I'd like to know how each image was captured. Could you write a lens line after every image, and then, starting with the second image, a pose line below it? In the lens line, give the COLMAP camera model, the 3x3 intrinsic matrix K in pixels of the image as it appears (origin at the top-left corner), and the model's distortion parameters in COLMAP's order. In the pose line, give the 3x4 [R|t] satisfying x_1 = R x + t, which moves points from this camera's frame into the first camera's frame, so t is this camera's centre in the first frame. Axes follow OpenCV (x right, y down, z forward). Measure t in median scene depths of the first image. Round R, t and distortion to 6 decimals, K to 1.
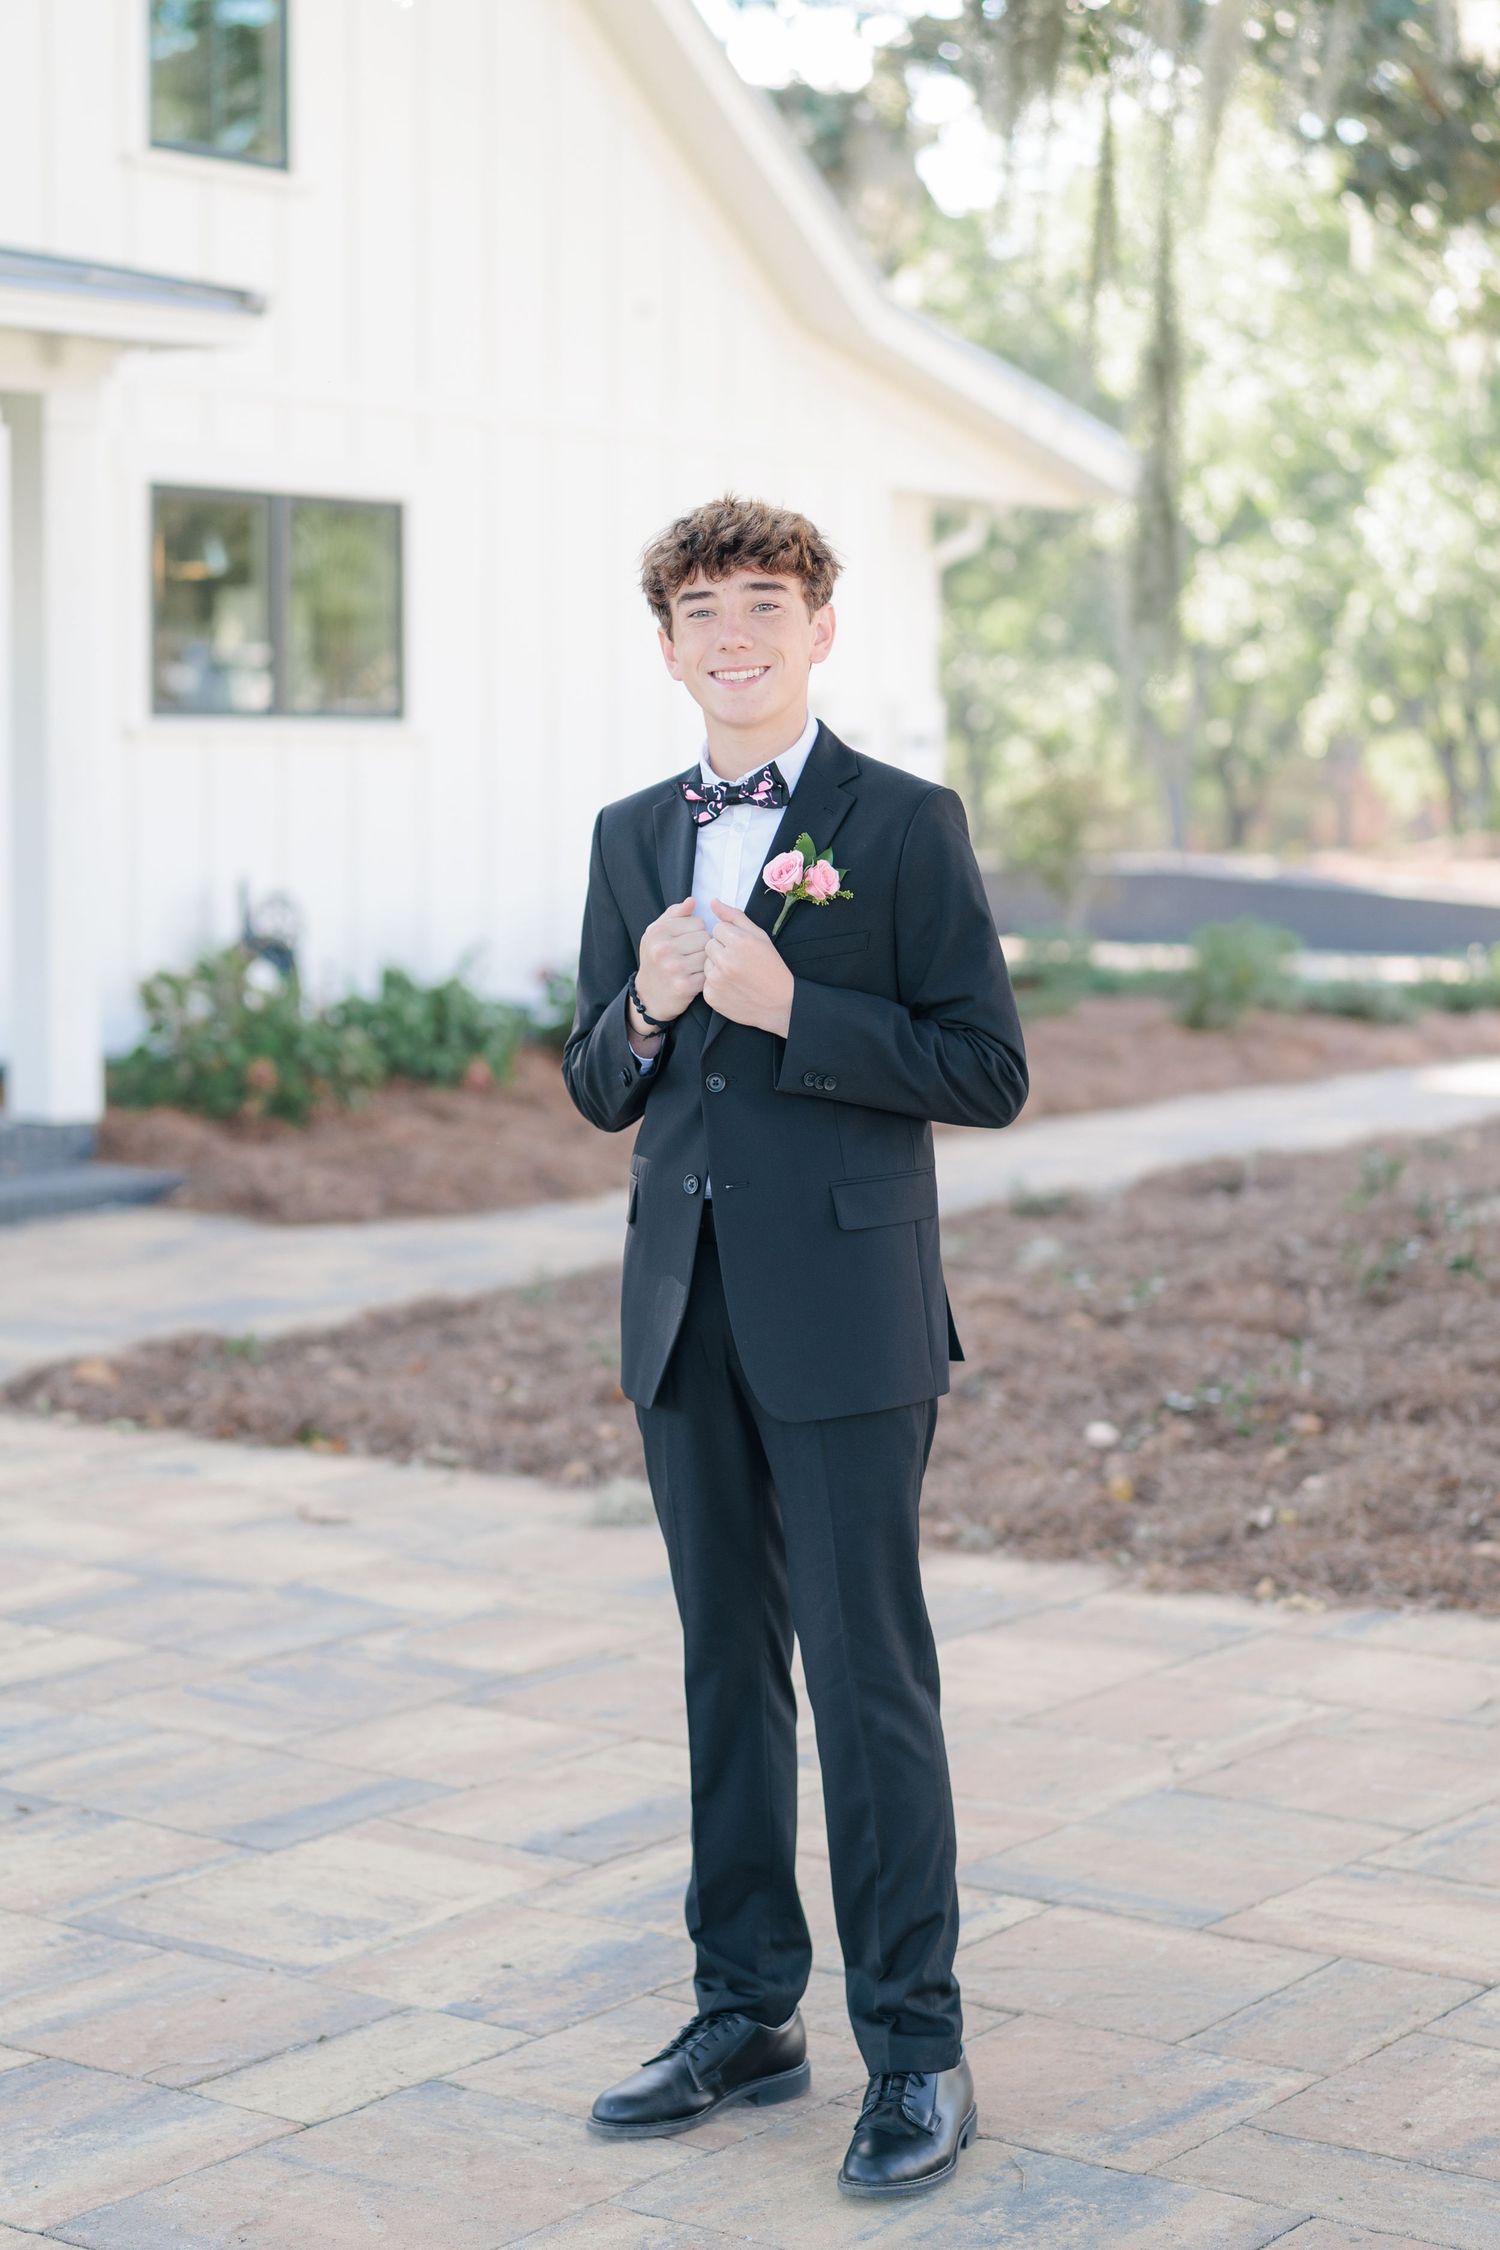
lens RADIAL K [[4148.6, 0, 752.4], [0, 4148.6, 1067.3], [0, 0, 1]] dist [0.069567, 0.206421]
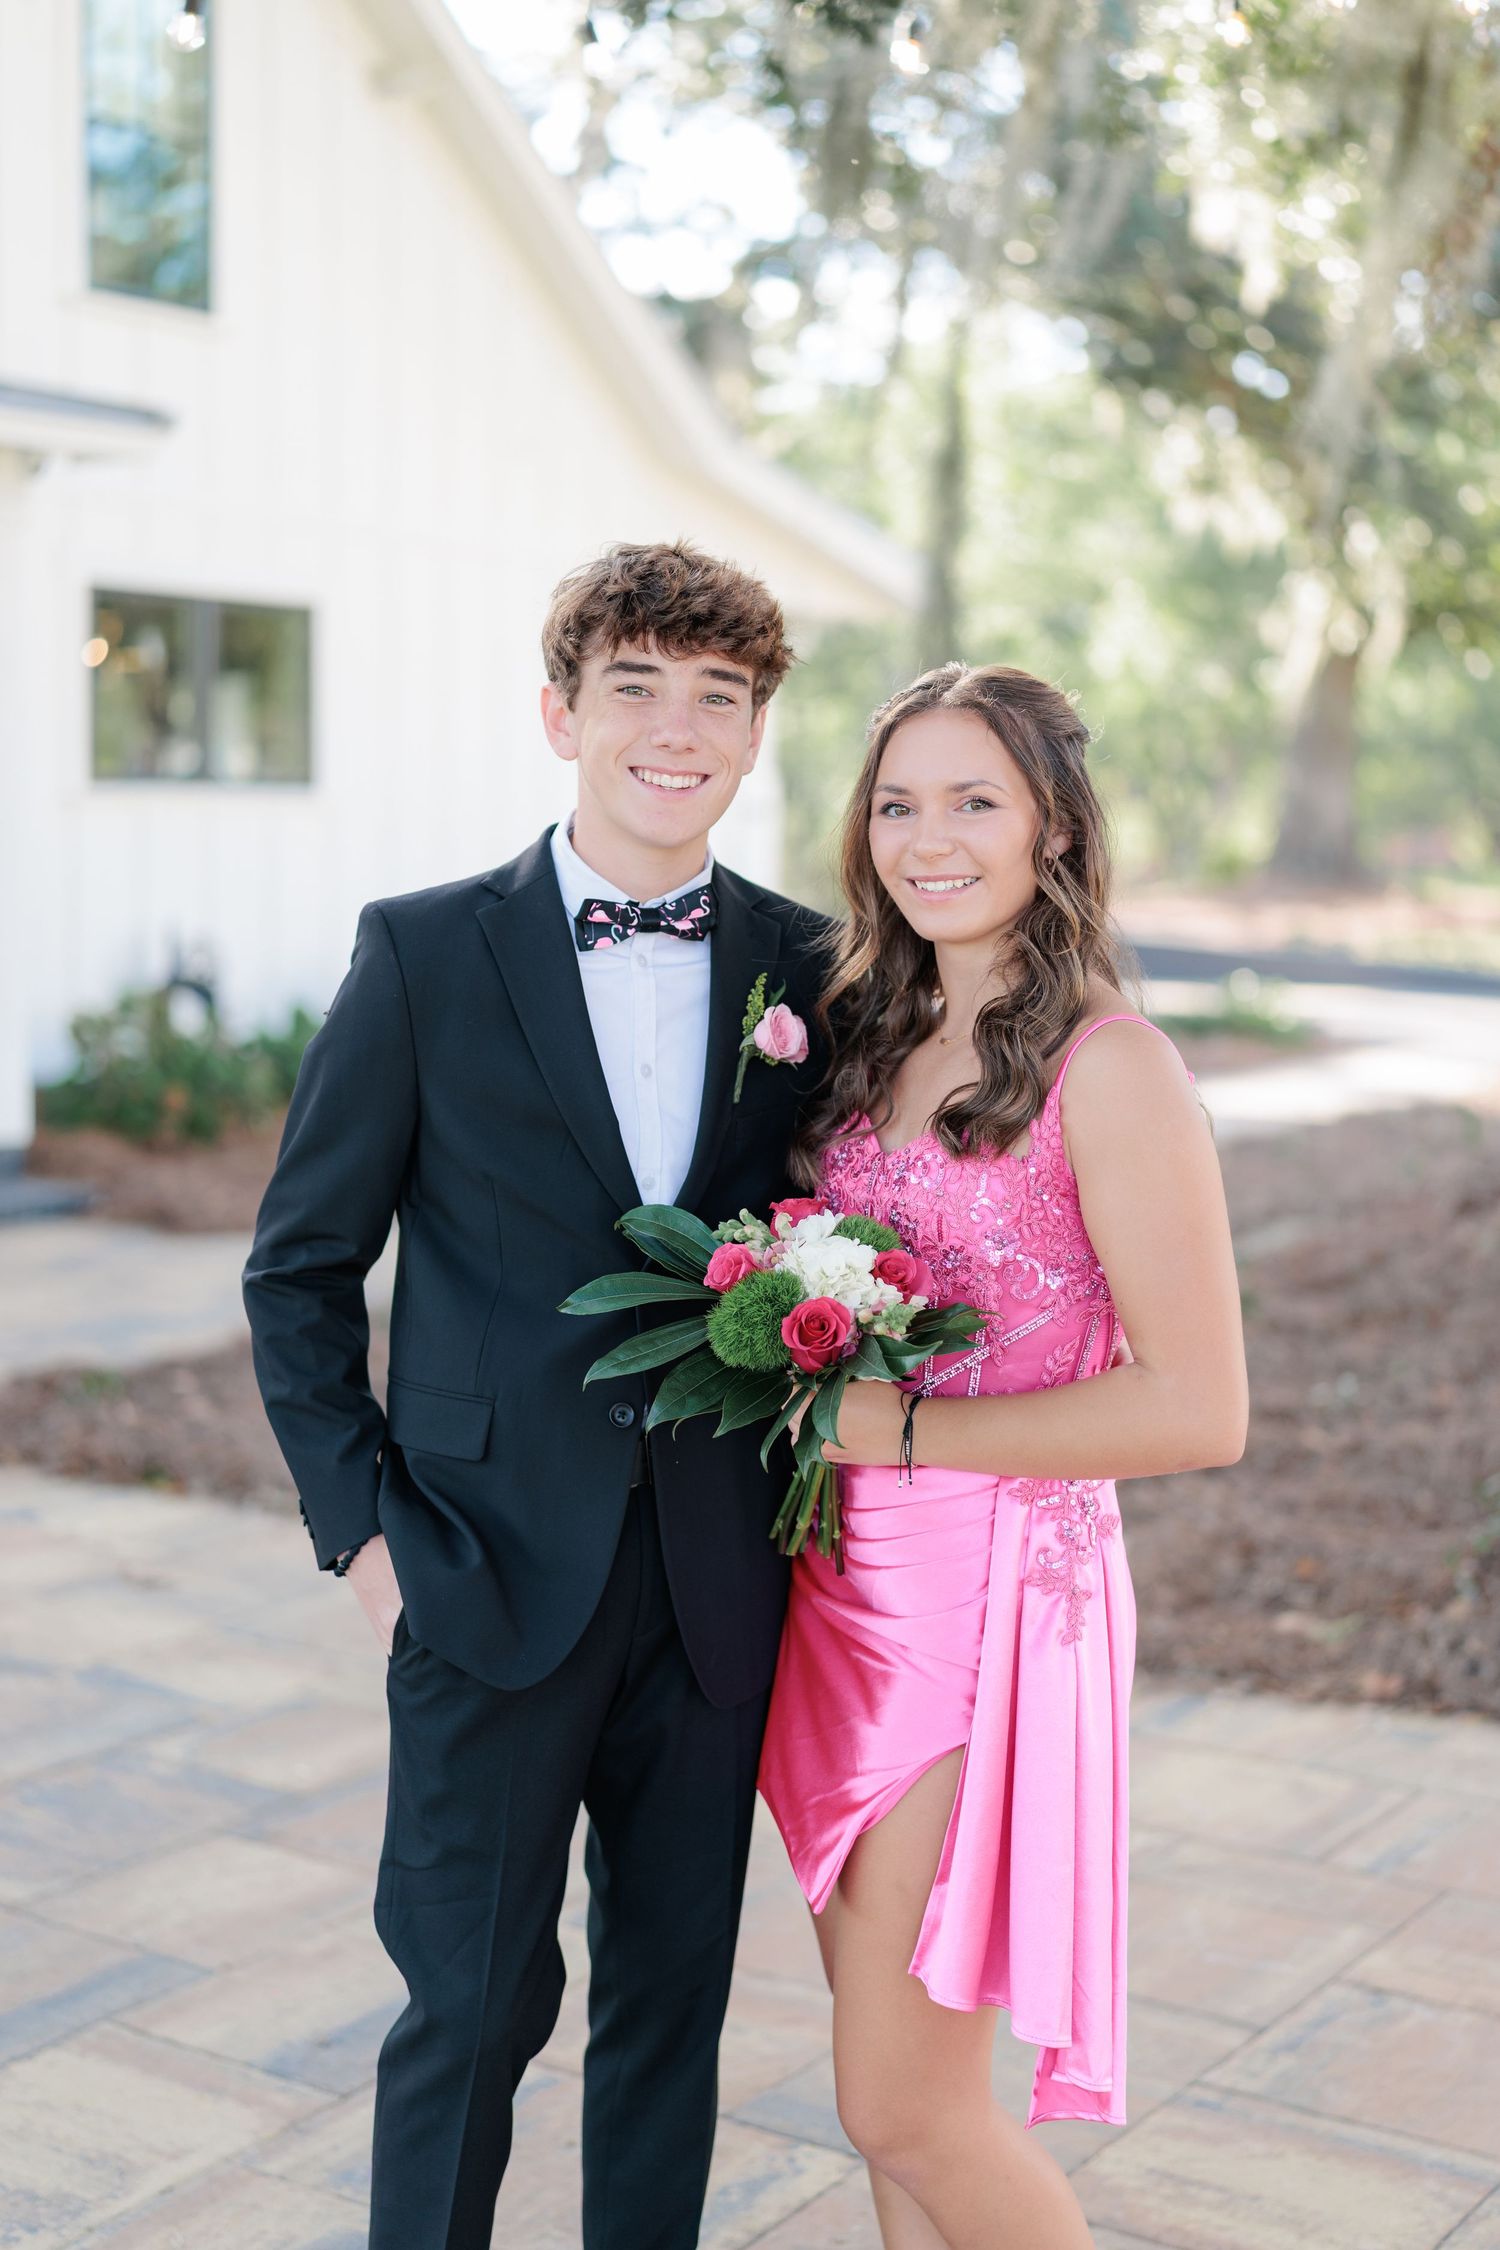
lens RADIAL K [[3114.4, 0, 800.7], [0, 3114.4, 1125.4], [0, 0, 1]] dist [0.010354, 0.028319]
pose [[0.998649, 0.001687, 0.051943, 0.016689], [-0.002903, 0.999723, 0.023357, -0.020482], [-0.051889, -0.023476, 0.998377, 0.232326]]
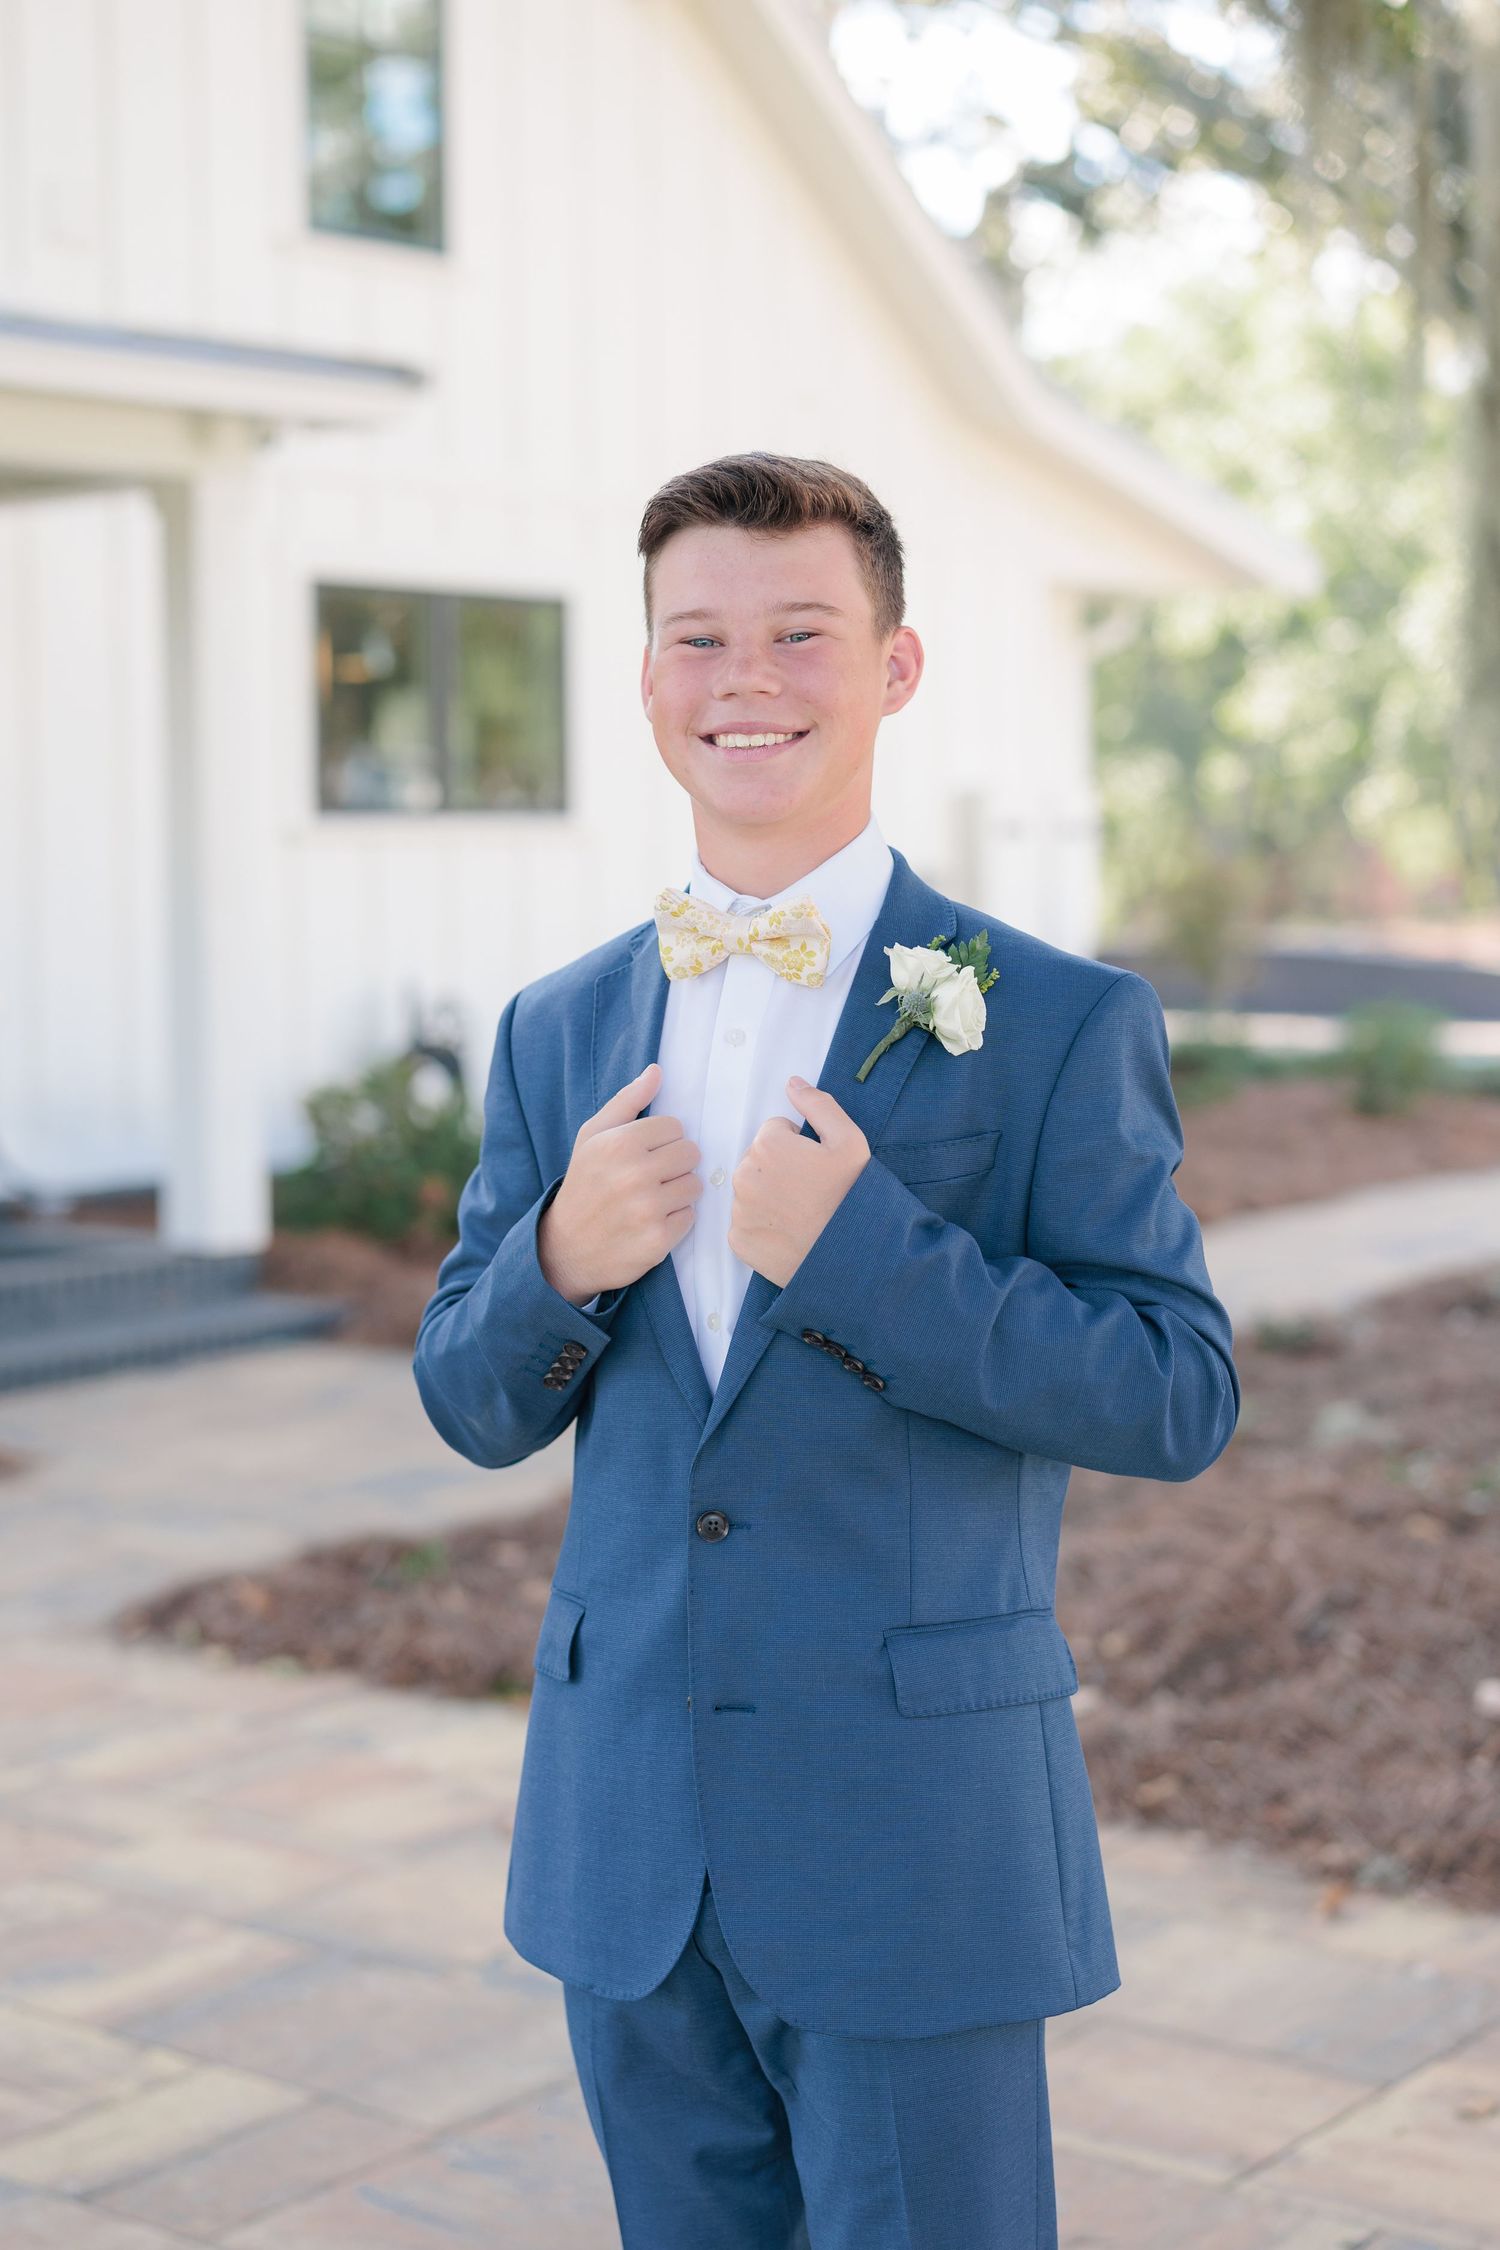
lens RADIAL K [[3598.7, 0, 750.0], [0, 3598.7, 1125.0], [0, 0, 1]] dist [0.004207, -0.038721]
pose [[0.999553, -0.013073, -0.026874, -0.041256], [0.013159, 0.999909, 0.003039, -0.027175], [0.026832, -0.003392, 0.999634, 0.316143]]
